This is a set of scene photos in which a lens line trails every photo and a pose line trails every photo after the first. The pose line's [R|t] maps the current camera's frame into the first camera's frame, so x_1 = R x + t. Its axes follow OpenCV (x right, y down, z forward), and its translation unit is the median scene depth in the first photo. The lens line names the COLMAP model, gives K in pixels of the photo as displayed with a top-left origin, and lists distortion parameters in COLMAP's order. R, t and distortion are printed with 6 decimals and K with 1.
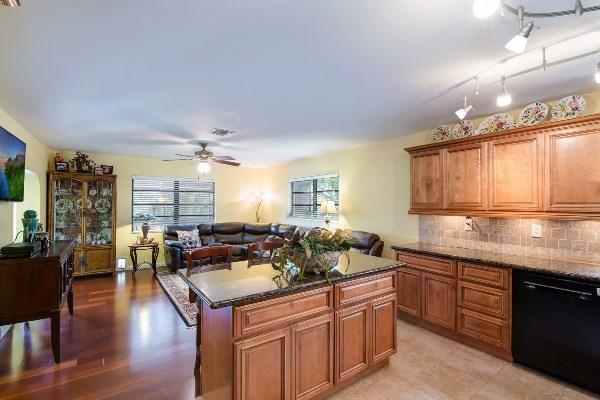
lens RADIAL K [[272.7, 0, 302.1], [0, 272.7, 203.0], [0, 0, 1]] dist [0.000176, -0.000083]
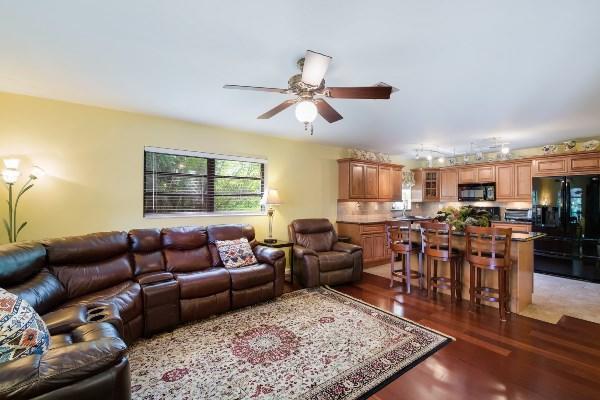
lens RADIAL K [[262.1, 0, 300.0], [0, 262.1, 200.0], [0, 0, 1]] dist [-0.000547, -0.000624]
pose [[-0.015715, 0.002674, 0.999873, -0.696603], [-0.005795, 0.999979, -0.002765, 0.024551], [-0.999860, -0.005838, -0.015699, 0.854249]]
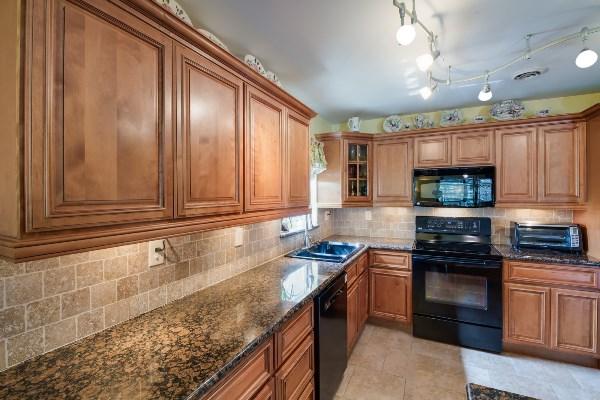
lens RADIAL K [[271.8, 0, 300.0], [0, 271.8, 200.0], [0, 0, 1]] dist [-0.001518, -0.000523]
pose [[-0.482539, -0.018705, 0.875675, 0.085927], [0.003209, 0.999727, 0.023123, -0.004825], [-0.875869, 0.013968, -0.482347, 0.605092]]
